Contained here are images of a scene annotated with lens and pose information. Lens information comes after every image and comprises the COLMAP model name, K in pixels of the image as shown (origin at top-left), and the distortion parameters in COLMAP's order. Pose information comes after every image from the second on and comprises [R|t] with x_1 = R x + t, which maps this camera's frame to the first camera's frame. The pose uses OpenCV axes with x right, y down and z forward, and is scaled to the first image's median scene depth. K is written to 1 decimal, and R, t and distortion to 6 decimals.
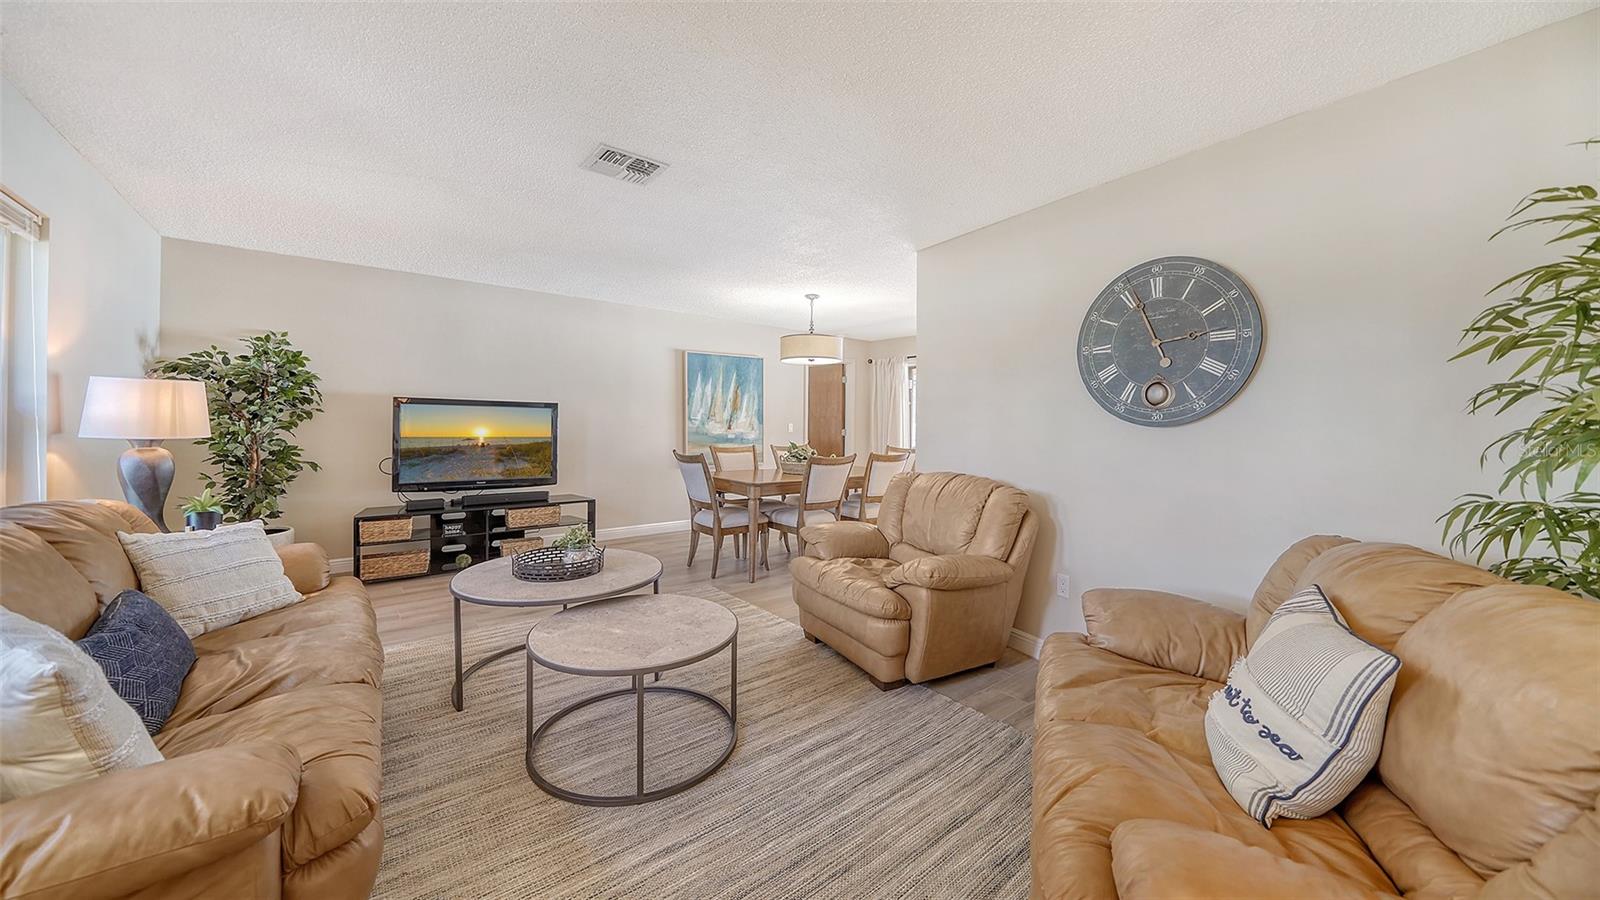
lens RADIAL K [[564.0, 0, 795.4], [0, 564.0, 415.3], [0, 0, 1]] dist [-0.000809, -0.000085]
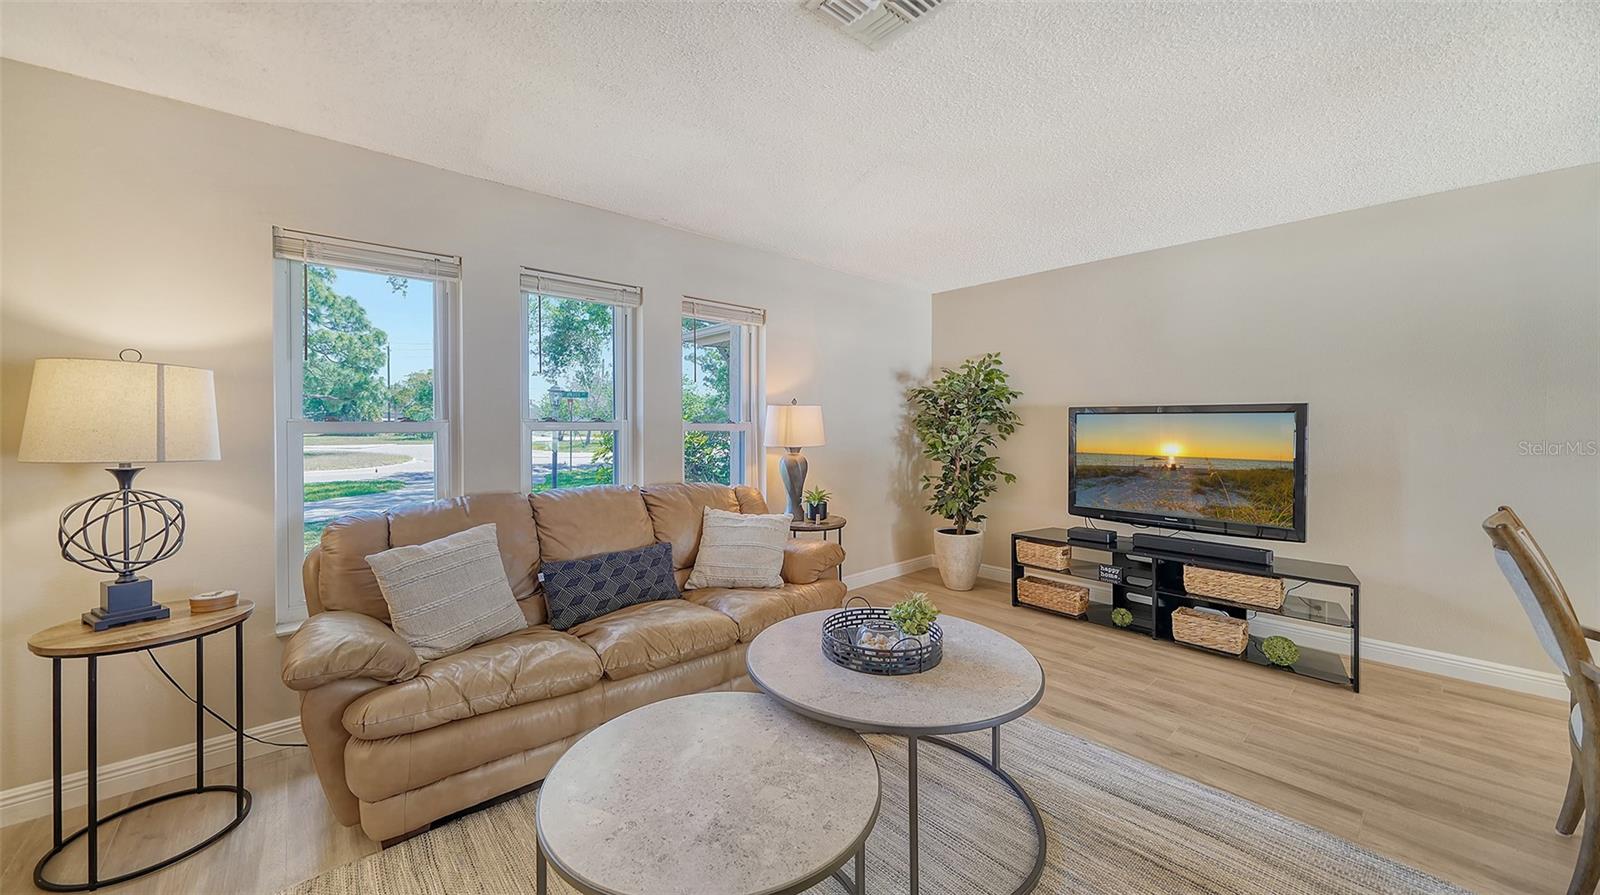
lens RADIAL K [[574.3, 0, 797.2], [0, 574.3, 429.4], [0, 0, 1]] dist [-0.000430, -0.000048]
pose [[0.034894, -0.010064, -0.999340, 0.176718], [0.011702, 0.999885, -0.009661, 0.006290], [0.999323, -0.011357, 0.035007, 0.543222]]
